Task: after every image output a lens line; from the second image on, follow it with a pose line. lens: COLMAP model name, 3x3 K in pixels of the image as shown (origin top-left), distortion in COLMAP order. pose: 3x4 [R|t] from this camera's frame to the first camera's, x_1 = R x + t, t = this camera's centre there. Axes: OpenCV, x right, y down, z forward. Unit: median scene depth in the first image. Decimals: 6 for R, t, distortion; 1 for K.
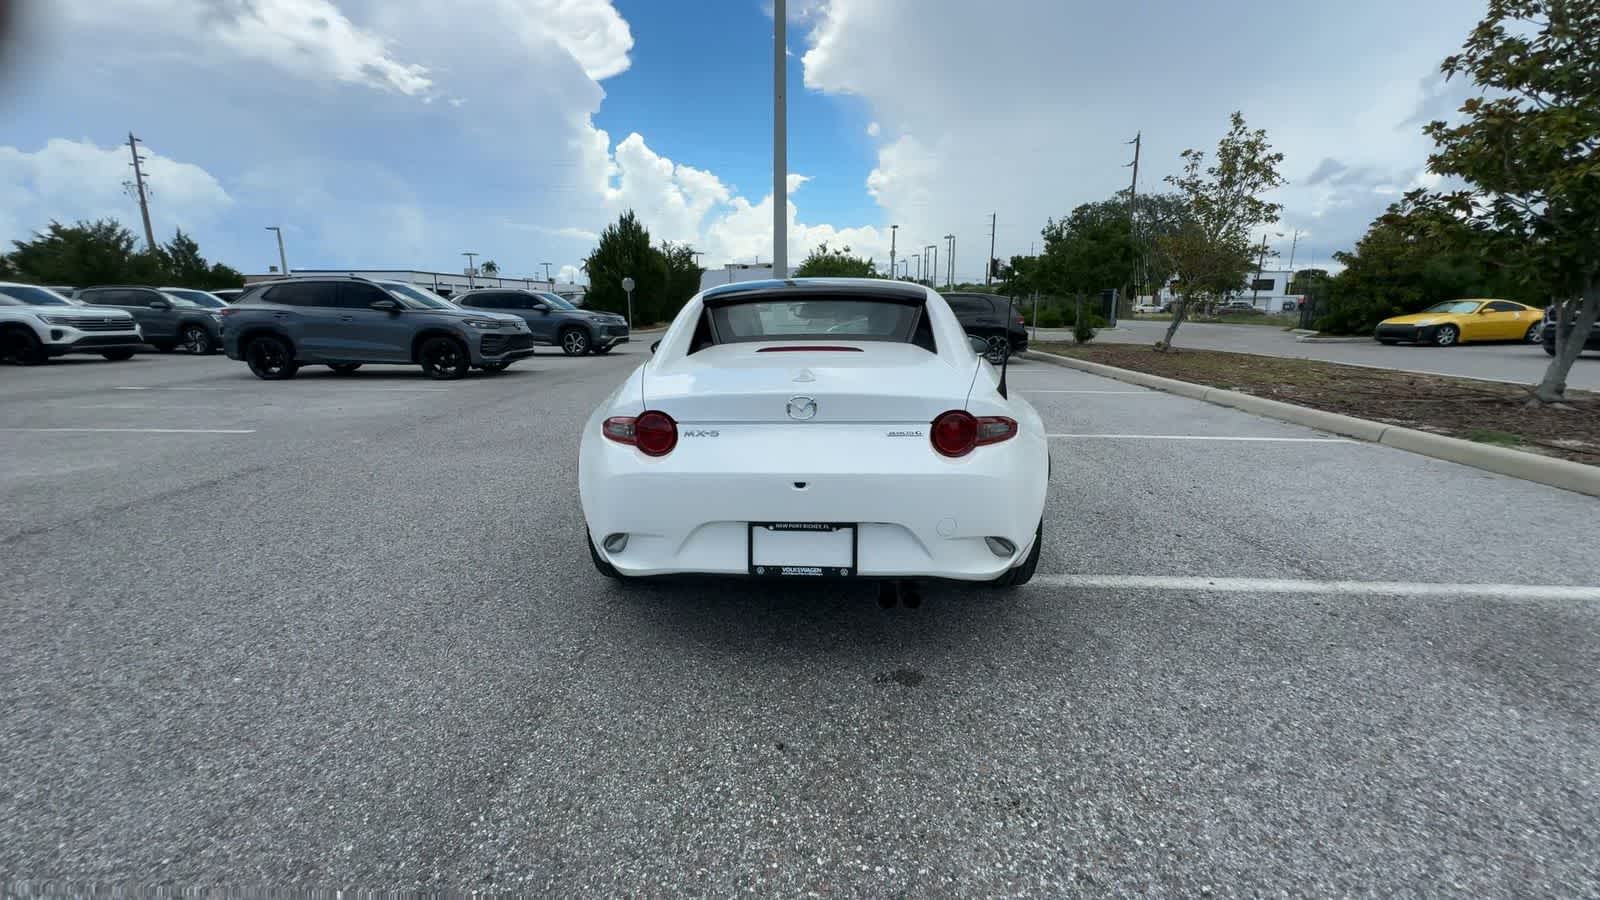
lens RADIAL K [[628.4, 0, 803.3], [0, 628.4, 438.9], [0, 0, 1]] dist [-0.001911, 0.000237]
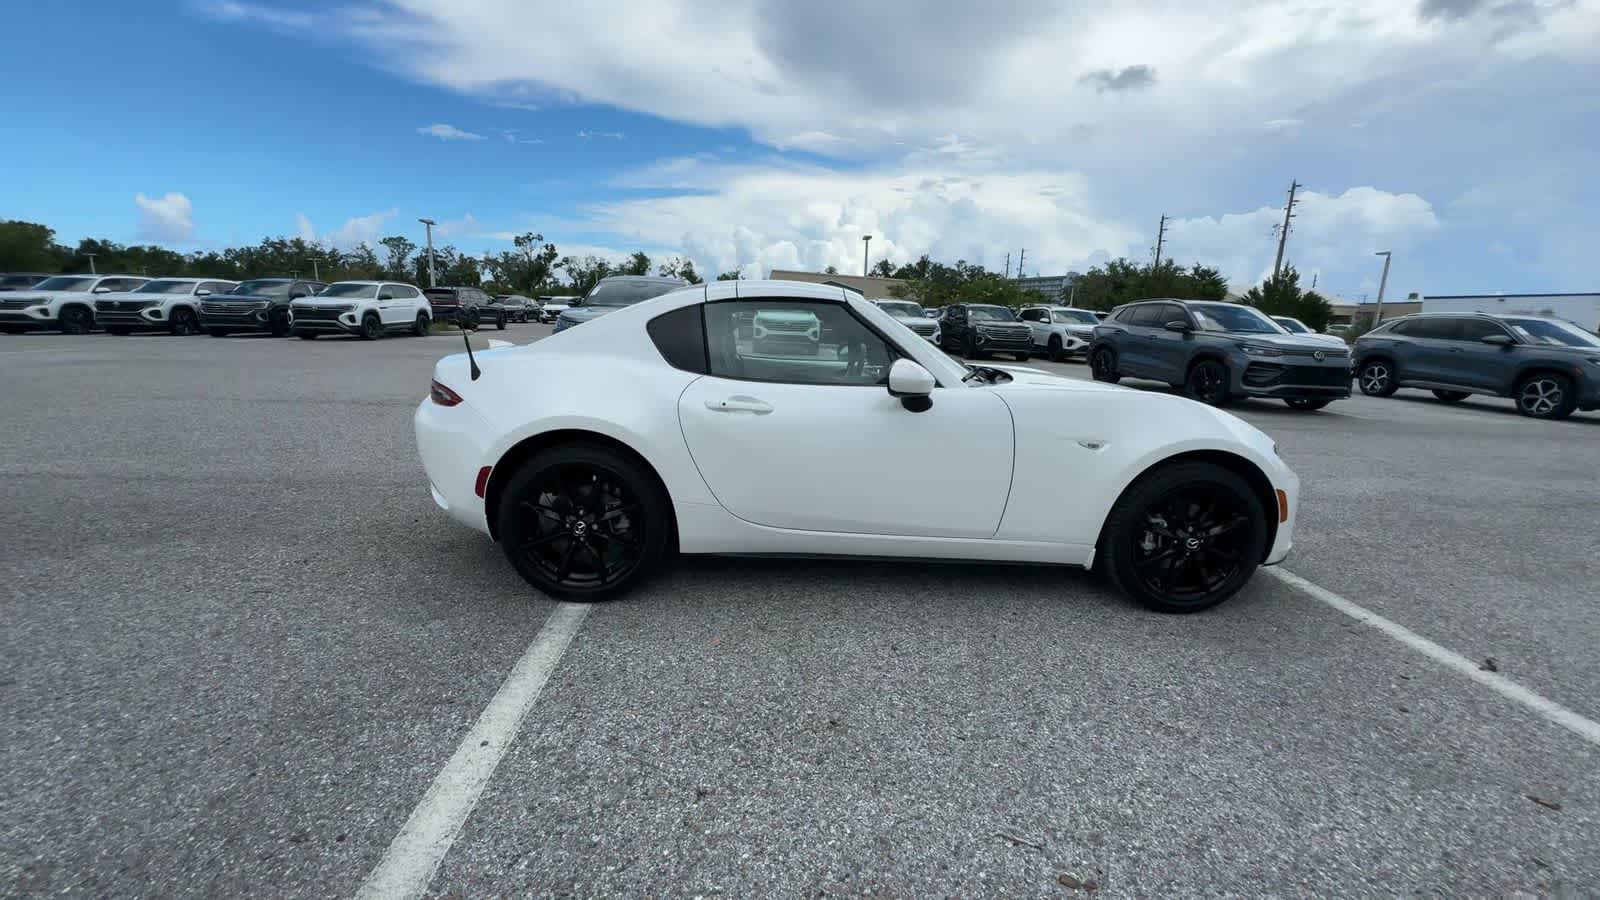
lens RADIAL K [[628.4, 0, 793.6], [0, 628.4, 446.0], [0, 0, 1]] dist [-0.001911, 0.000237]
pose [[0.088636, 0.206041, -0.974521, 0.271445], [-0.237958, 0.954422, 0.180149, -0.052372], [0.967223, 0.215928, 0.133625, 0.254890]]
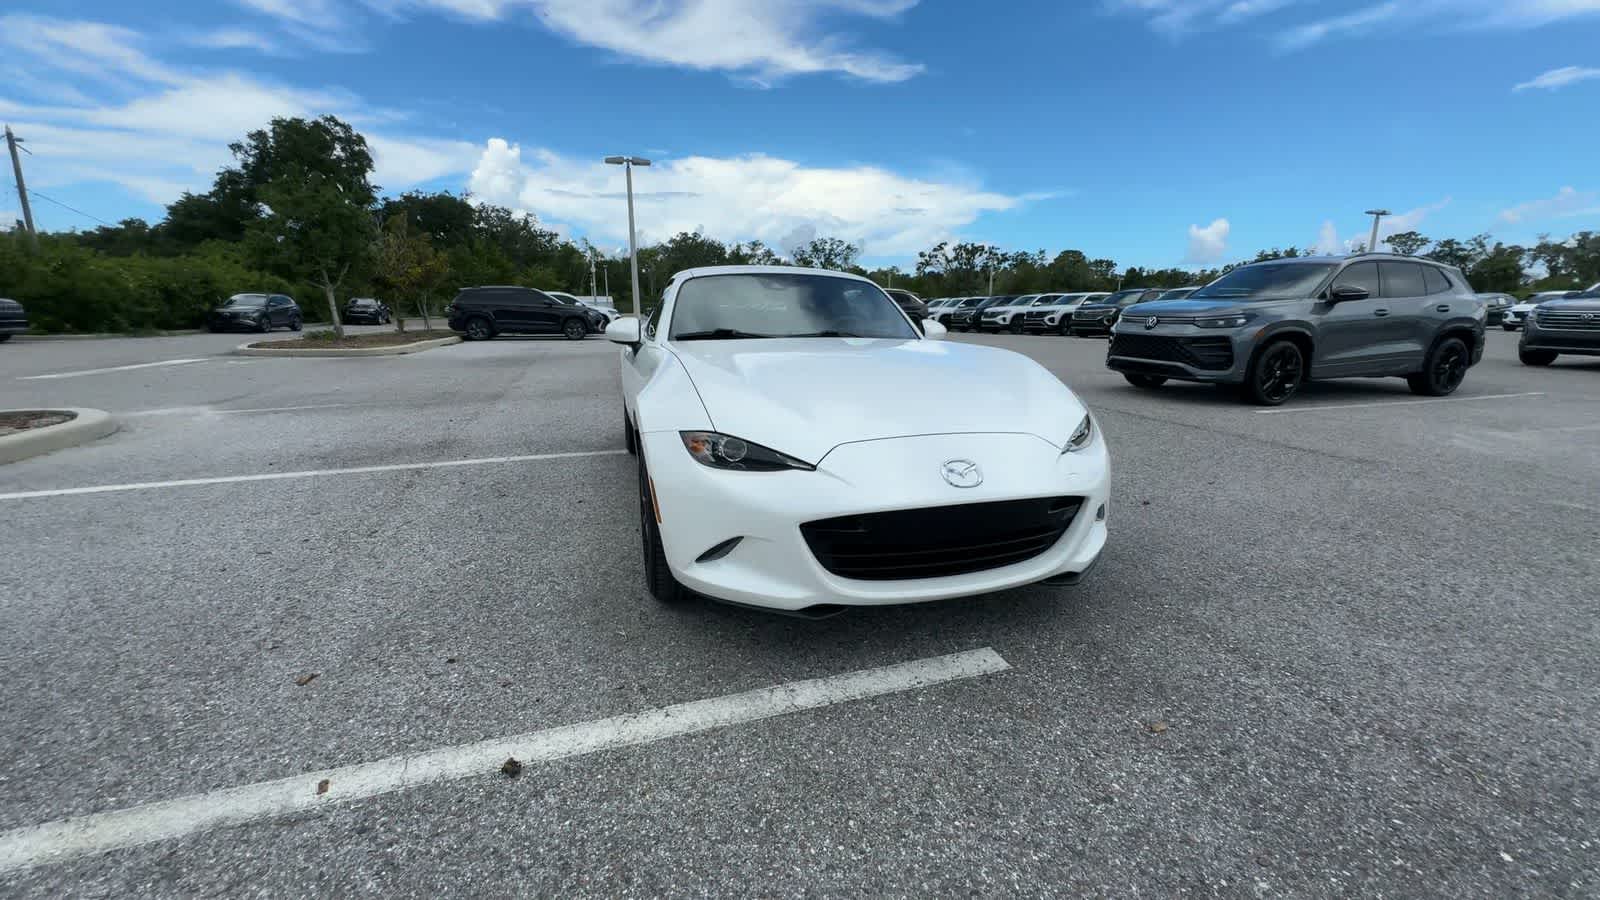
lens RADIAL K [[628.4, 0, 807.1], [0, 628.4, 454.3], [0, 0, 1]] dist [-0.001911, 0.000237]
pose [[-0.938330, 0.076563, -0.337158, 0.104597], [-0.074093, 0.907988, 0.412393, -0.116164], [0.337709, 0.411942, -0.846320, 0.591275]]
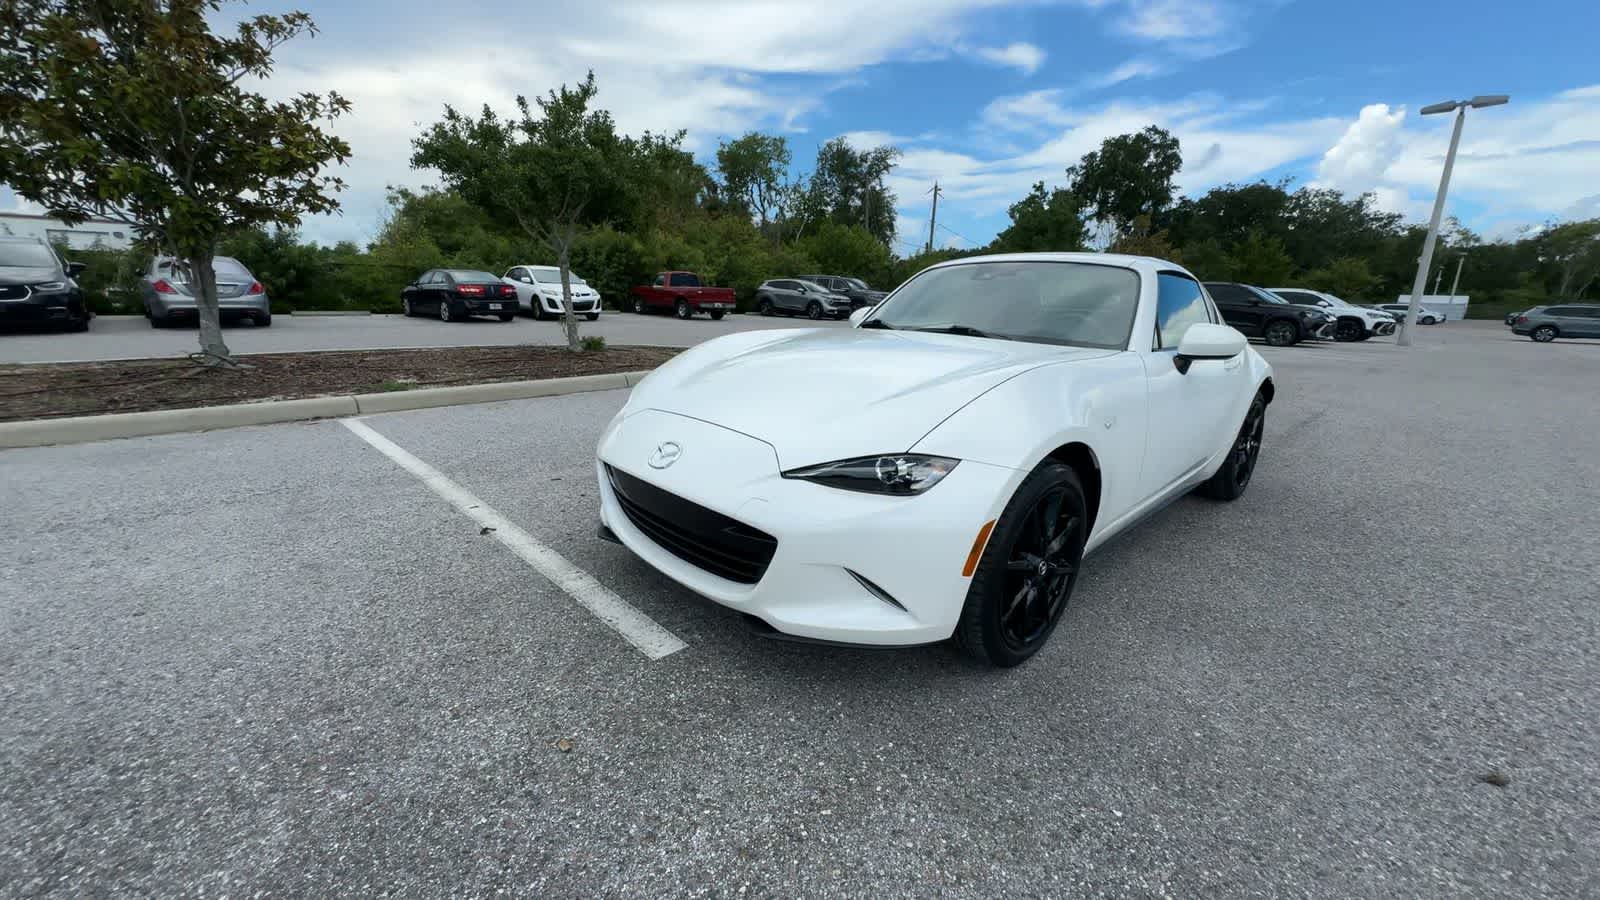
lens RADIAL K [[628.4, 0, 795.4], [0, 628.4, 460.1], [0, 0, 1]] dist [-0.001911, 0.000237]
pose [[-0.722298, -0.190952, 0.664697, -0.111855], [0.122217, 0.910755, 0.394447, -0.108330], [-0.680697, 0.366146, -0.634499, 0.553953]]
